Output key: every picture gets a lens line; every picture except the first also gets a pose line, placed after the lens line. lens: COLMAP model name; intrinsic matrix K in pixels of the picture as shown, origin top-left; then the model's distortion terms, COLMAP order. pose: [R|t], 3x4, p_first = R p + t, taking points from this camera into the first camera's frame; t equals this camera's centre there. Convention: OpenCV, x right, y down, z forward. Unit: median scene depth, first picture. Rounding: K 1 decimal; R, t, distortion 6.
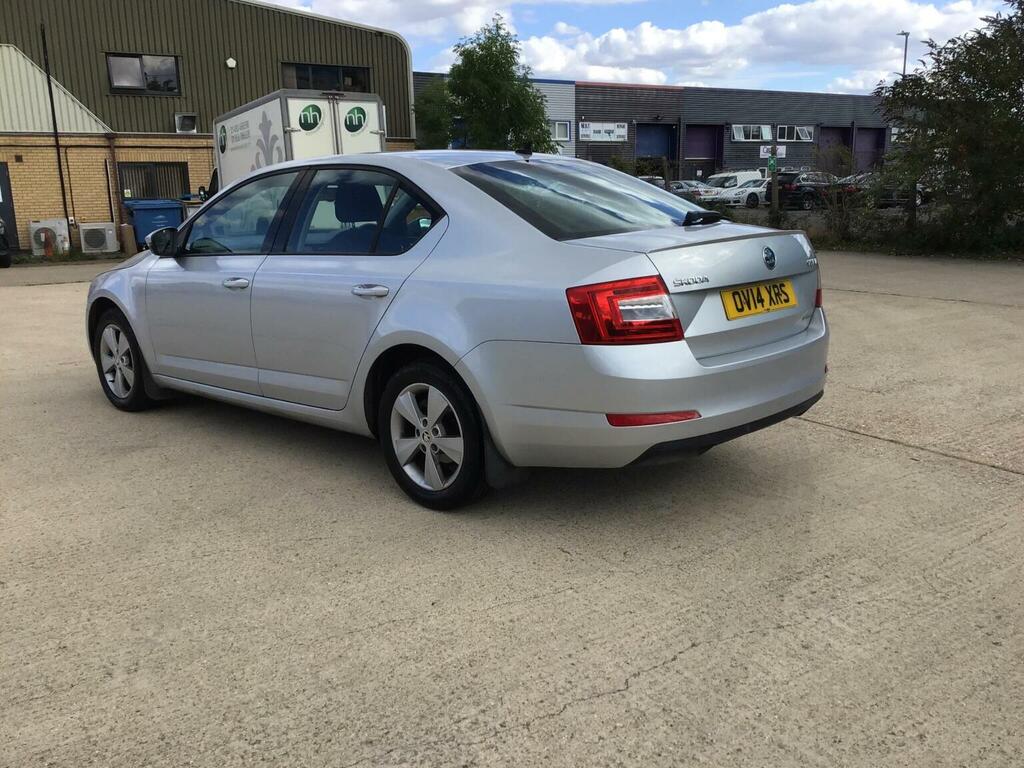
lens RADIAL K [[908.7, 0, 522.4], [0, 908.7, 400.2], [0, 0, 1]] dist [0.096728, -0.137738]
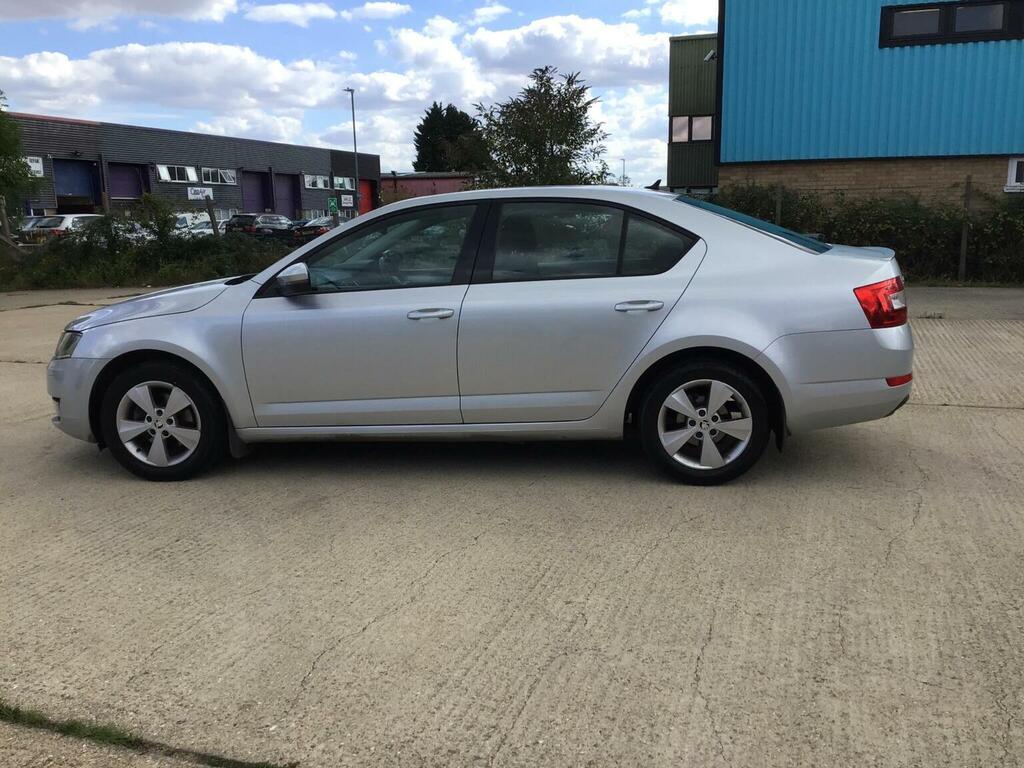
lens RADIAL K [[923.3, 0, 522.2], [0, 923.3, 385.6], [0, 0, 1]] dist [0.107191, -0.172599]
pose [[0.801303, -0.104029, 0.589144, -0.821966], [0.140653, 0.989921, -0.016507, -0.019281], [-0.581489, 0.096092, 0.807859, 0.129374]]
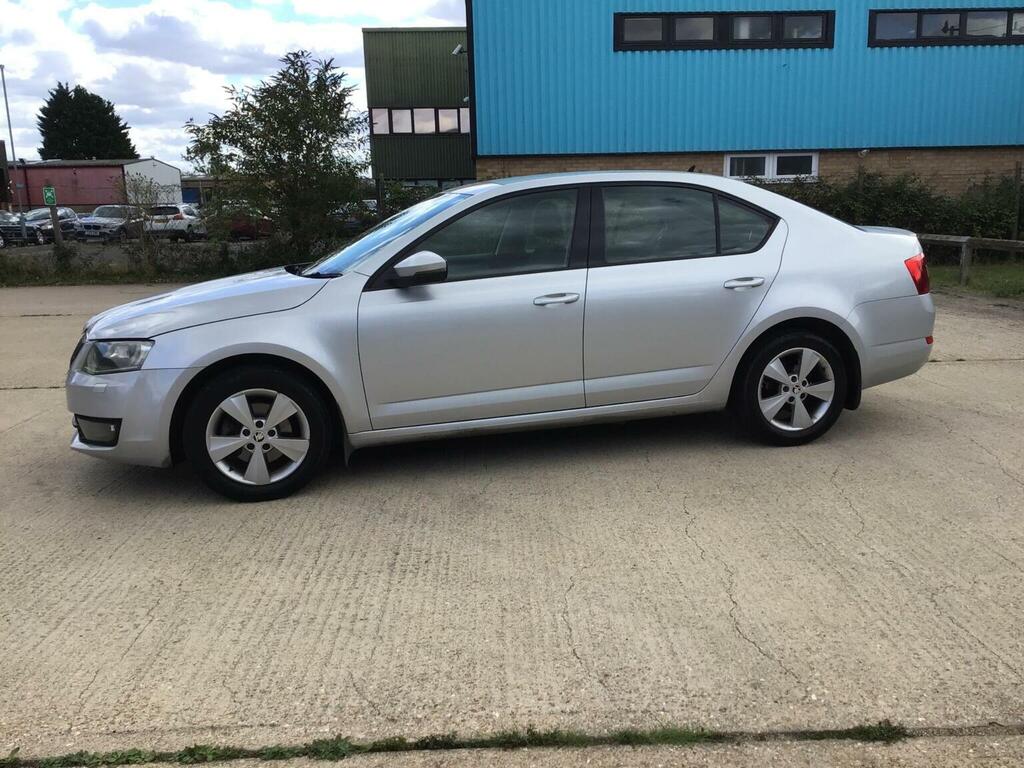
lens RADIAL K [[923.3, 0, 522.2], [0, 923.3, 385.6], [0, 0, 1]] dist [0.107191, -0.172599]
pose [[0.534082, -0.159732, 0.830206, -1.158269], [0.208936, 0.976467, 0.053462, -0.096285], [-0.819208, 0.144907, 0.554888, 0.479222]]
